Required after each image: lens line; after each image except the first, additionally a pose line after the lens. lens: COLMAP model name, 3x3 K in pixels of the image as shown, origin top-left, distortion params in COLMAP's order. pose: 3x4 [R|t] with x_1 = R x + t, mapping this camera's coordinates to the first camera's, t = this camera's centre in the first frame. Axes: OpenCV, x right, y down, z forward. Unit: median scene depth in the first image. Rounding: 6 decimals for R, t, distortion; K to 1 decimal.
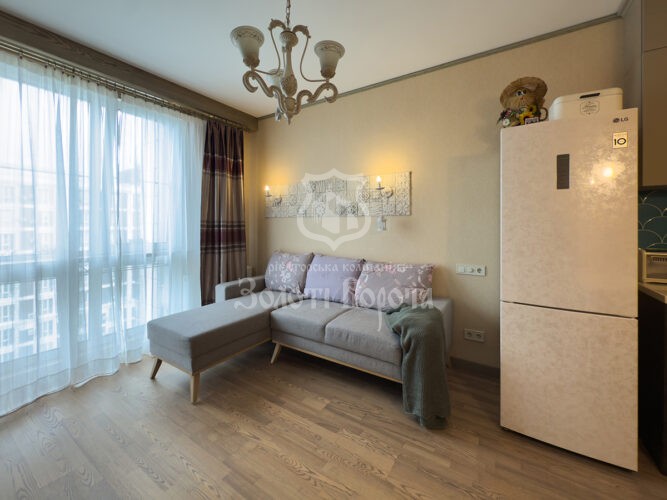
lens RADIAL K [[266.2, 0, 347.2], [0, 266.2, 225.5], [0, 0, 1]] dist [0.000731, 0.000032]
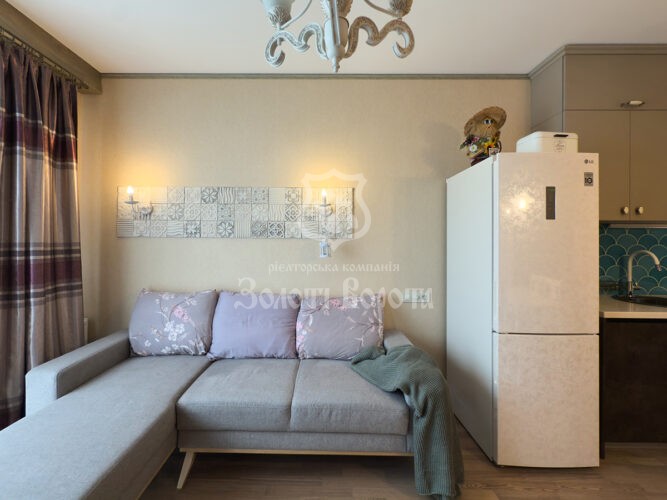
lens RADIAL K [[269.1, 0, 332.7], [0, 269.1, 244.7], [0, 0, 1]] dist [0.000846, 0.000121]
pose [[0.867192, 0.004551, 0.497953, -0.252036], [-0.004528, 0.999989, -0.001255, -0.017772], [-0.497953, -0.001166, 0.867203, 0.278973]]
